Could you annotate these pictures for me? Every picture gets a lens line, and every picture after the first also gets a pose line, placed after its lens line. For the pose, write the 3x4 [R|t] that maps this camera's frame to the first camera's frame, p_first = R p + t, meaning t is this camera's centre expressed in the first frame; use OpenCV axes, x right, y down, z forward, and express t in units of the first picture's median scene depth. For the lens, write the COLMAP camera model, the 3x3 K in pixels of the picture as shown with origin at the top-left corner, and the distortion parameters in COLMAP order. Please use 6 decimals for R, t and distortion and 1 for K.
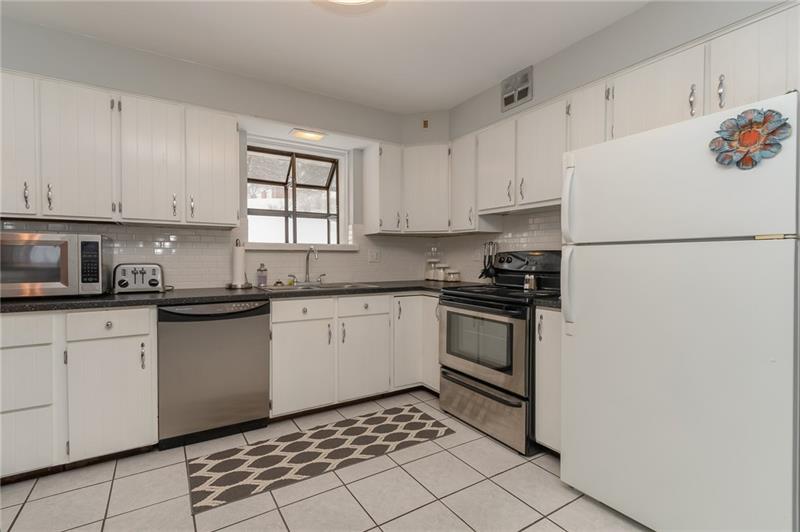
lens RADIAL K [[363.3, 0, 384.9], [0, 363.3, 265.1], [0, 0, 1]] dist [-0.000539, 0.000116]
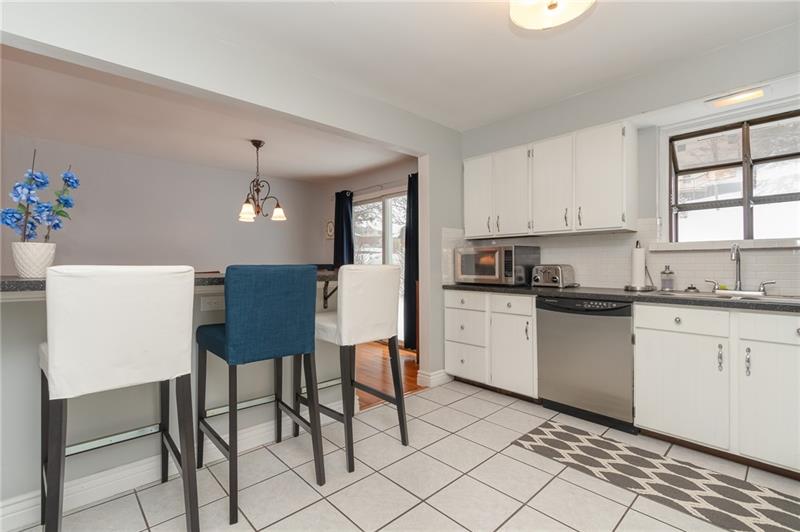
lens RADIAL K [[369.9, 0, 389.1], [0, 369.9, 263.1], [0, 0, 1]] dist [0.000929, 0.000078]
pose [[0.188255, -0.000373, -0.982120, 0.541922], [-0.011862, 0.999926, -0.002653, -0.000199], [0.982049, 0.012149, 0.188236, 0.176358]]
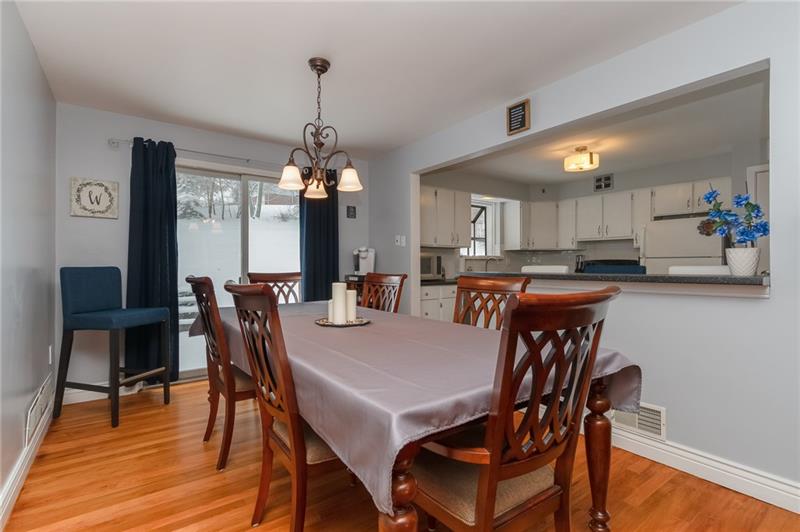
lens RADIAL K [[369.9, 0, 389.1], [0, 369.9, 263.1], [0, 0, 1]] dist [0.000929, 0.000078]
pose [[0.996983, -0.002641, 0.077578, -1.113364], [0.004482, 0.999712, -0.023561, 0.025907], [-0.077494, 0.023838, 0.996708, -1.094617]]
